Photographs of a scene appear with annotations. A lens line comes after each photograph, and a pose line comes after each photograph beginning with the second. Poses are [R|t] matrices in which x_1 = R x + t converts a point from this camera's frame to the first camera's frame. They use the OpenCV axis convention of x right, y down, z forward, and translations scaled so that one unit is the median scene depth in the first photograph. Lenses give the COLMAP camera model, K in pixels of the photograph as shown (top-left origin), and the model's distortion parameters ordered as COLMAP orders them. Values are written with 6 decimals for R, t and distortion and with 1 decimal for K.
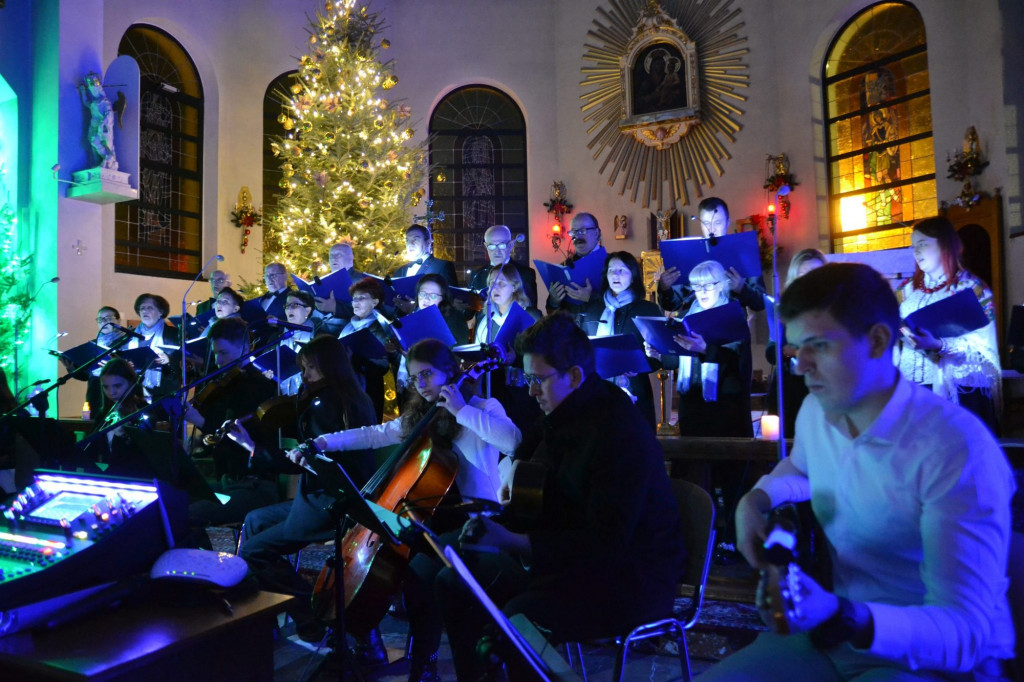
lens RADIAL K [[787.9, 0, 500.1], [0, 787.9, 330.2], [0, 0, 1]] dist [-0.084076, 0.043834]
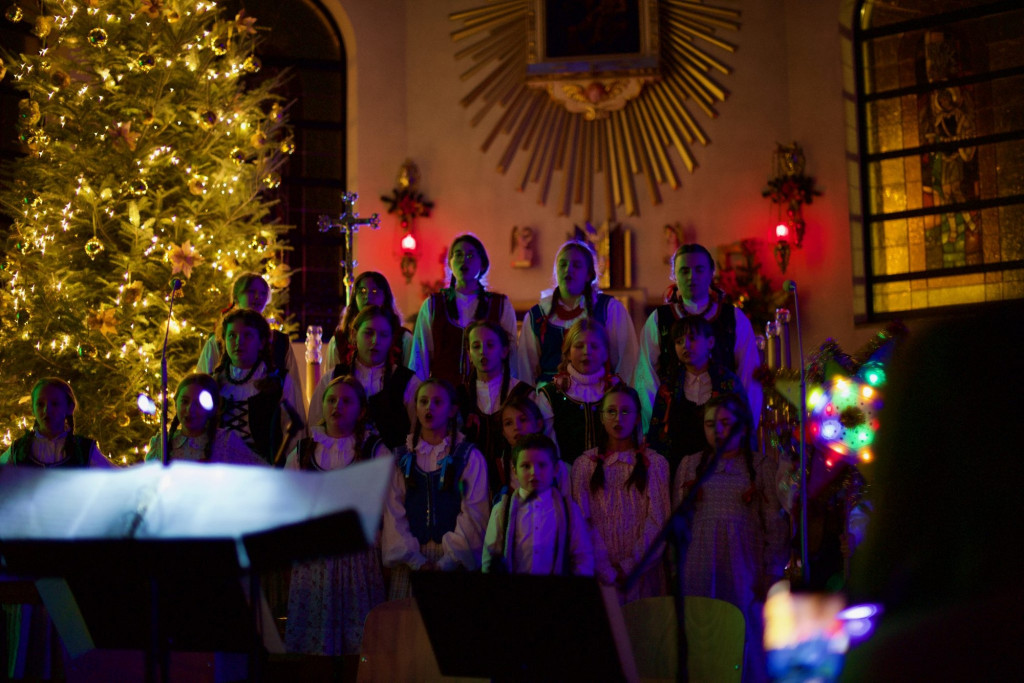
lens RADIAL K [[1513.2, 0, 524.1], [0, 1513.2, 333.4], [0, 0, 1]] dist [-0.114600, 0.000000]
pose [[0.942511, 0.035592, 0.332274, -0.227953], [-0.015293, 0.997864, -0.063509, 0.002843], [-0.333825, 0.054777, 0.941042, -0.044876]]
